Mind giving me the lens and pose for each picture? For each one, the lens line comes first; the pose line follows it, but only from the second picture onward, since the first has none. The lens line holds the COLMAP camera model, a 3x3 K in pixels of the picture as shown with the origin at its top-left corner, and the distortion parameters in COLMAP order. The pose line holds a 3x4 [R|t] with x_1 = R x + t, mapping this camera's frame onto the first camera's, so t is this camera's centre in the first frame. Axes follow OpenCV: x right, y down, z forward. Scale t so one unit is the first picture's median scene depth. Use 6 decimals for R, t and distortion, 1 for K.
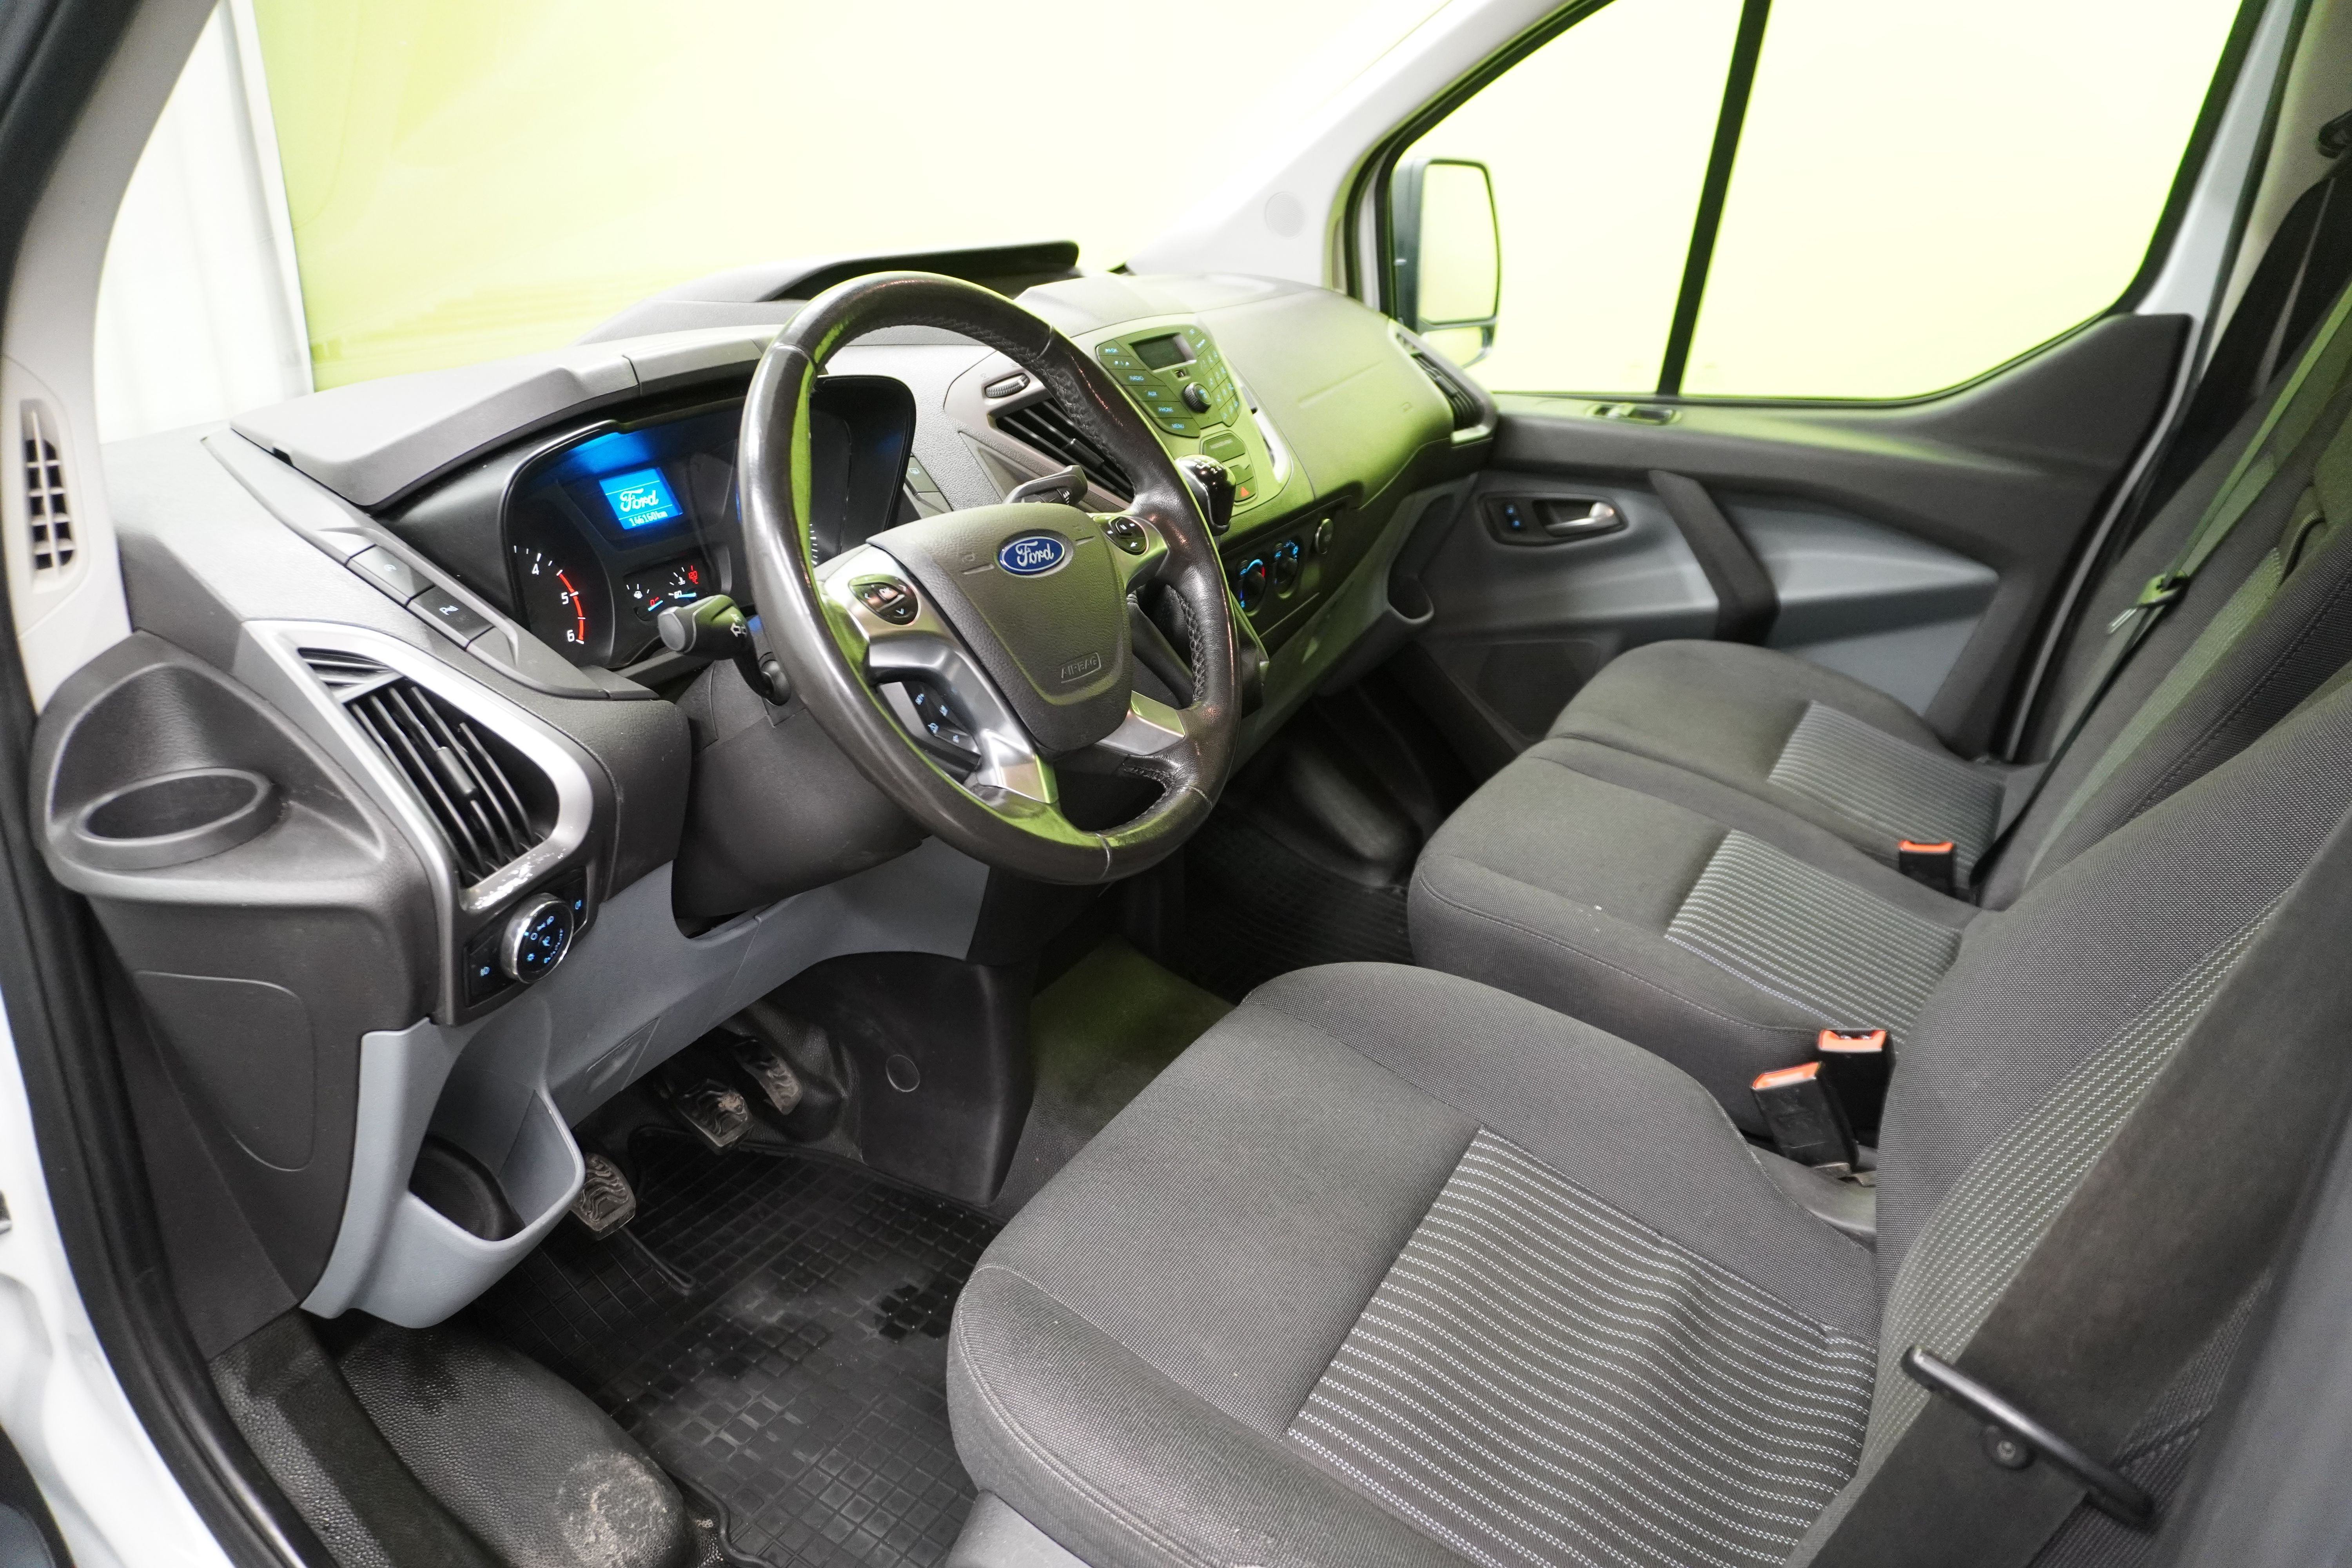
lens RADIAL K [[1579.6, 0, 1176.0], [0, 1579.6, 784.0], [0, 0, 1]] dist [0.000452, 0.000293]
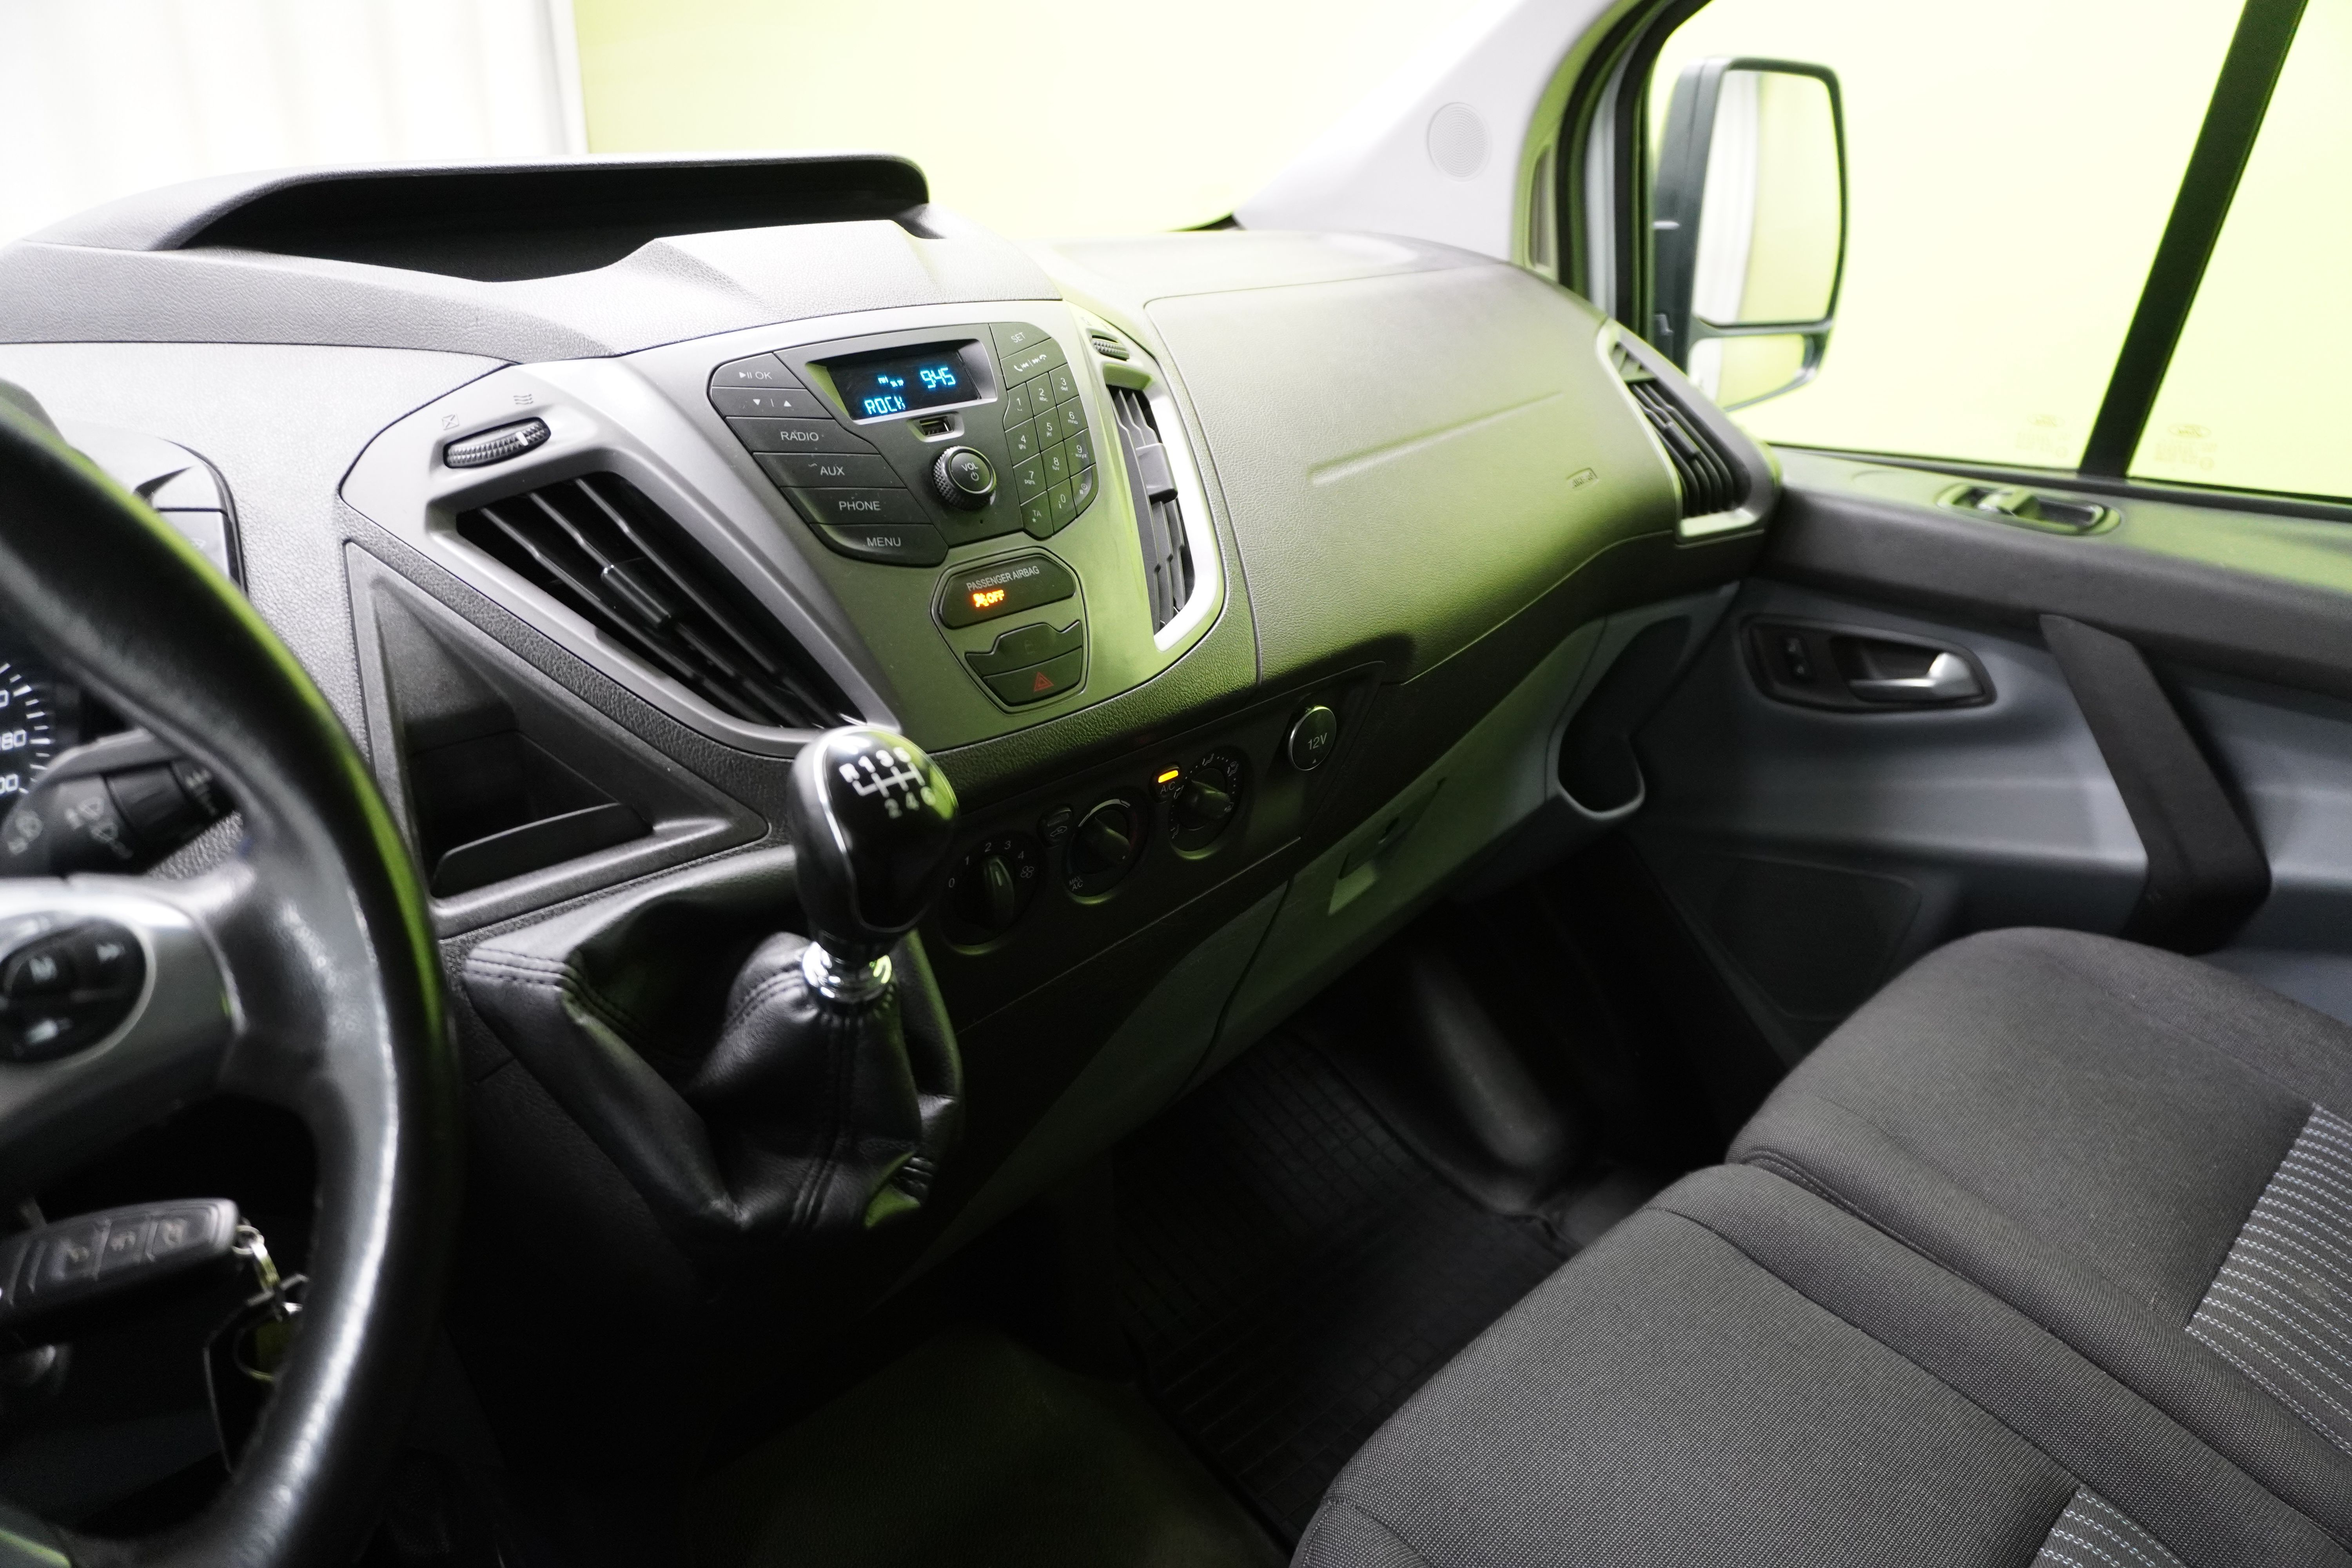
lens RADIAL K [[1606.0, 0, 1176.0], [0, 1606.0, 784.0], [0, 0, 1]] dist [-0.008932, -0.002971]
pose [[0.966071, 0.113566, -0.231967, 0.138414], [-0.109327, 0.993519, 0.031094, -0.119947], [0.233995, -0.004679, 0.972227, 0.369217]]
